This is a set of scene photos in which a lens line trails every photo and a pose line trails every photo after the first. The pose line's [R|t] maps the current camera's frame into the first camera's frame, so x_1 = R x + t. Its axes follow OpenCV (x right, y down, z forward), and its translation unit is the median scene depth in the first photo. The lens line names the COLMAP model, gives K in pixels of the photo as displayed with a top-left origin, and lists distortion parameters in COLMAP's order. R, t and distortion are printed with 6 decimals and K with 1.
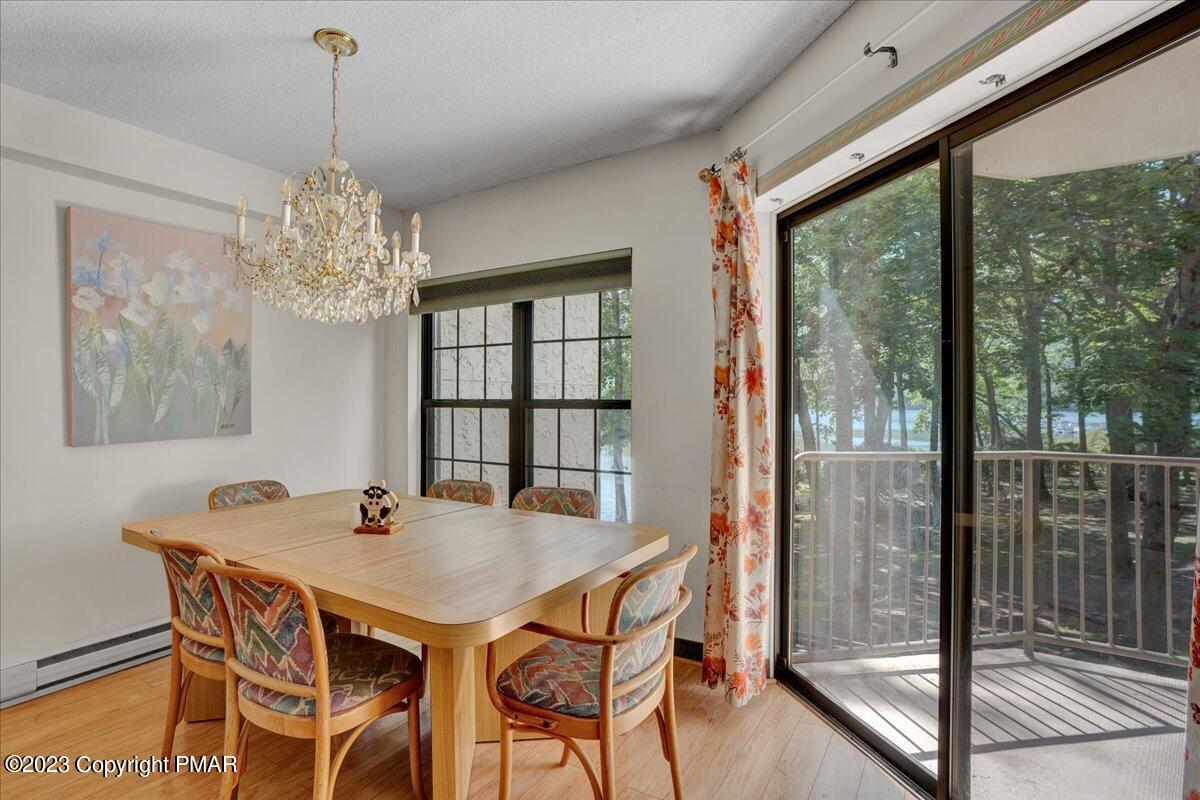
lens RADIAL K [[587.3, 0, 600.0], [0, 587.3, 400.0], [0, 0, 1]] dist [-0.003243, 0.000183]
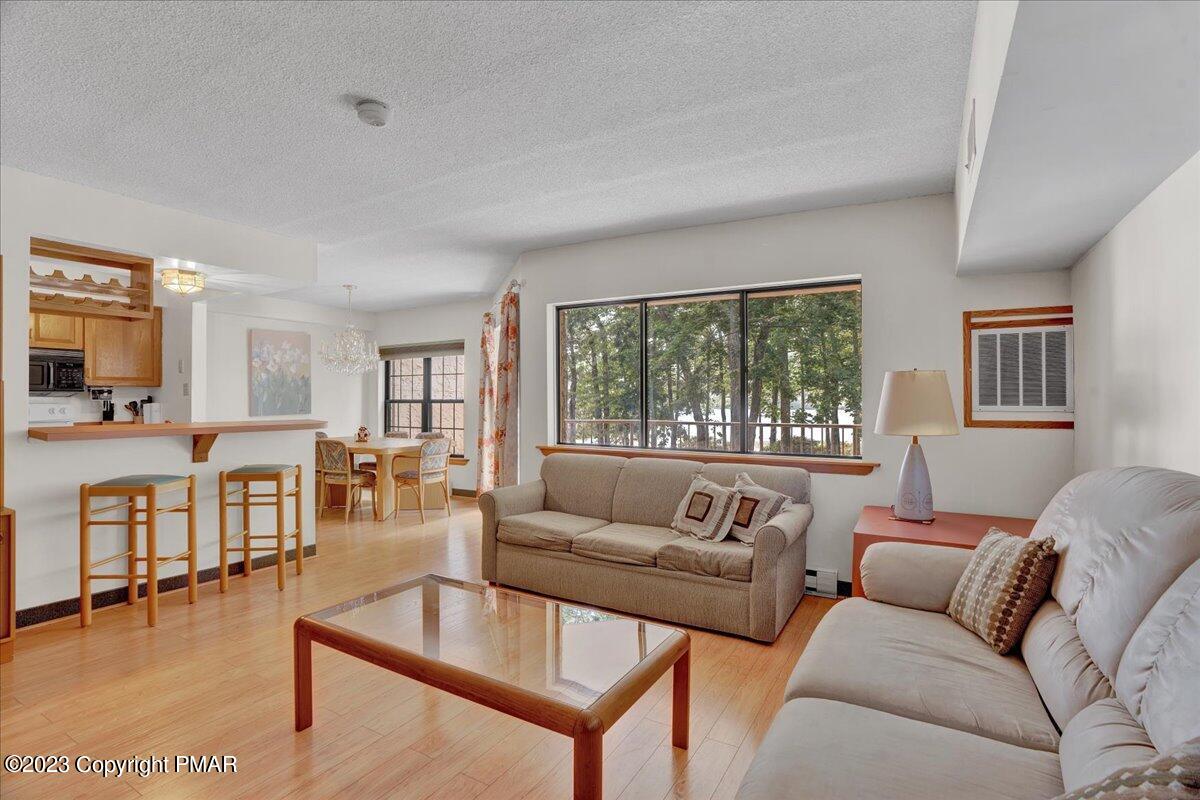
lens RADIAL K [[587.3, 0, 600.0], [0, 587.3, 400.0], [0, 0, 1]] dist [-0.003243, 0.000183]
pose [[0.999913, -0.002629, 0.012900, 0.533765], [0.002706, 0.999978, -0.006014, 0.017492], [-0.012884, 0.006049, 0.999899, -1.360663]]
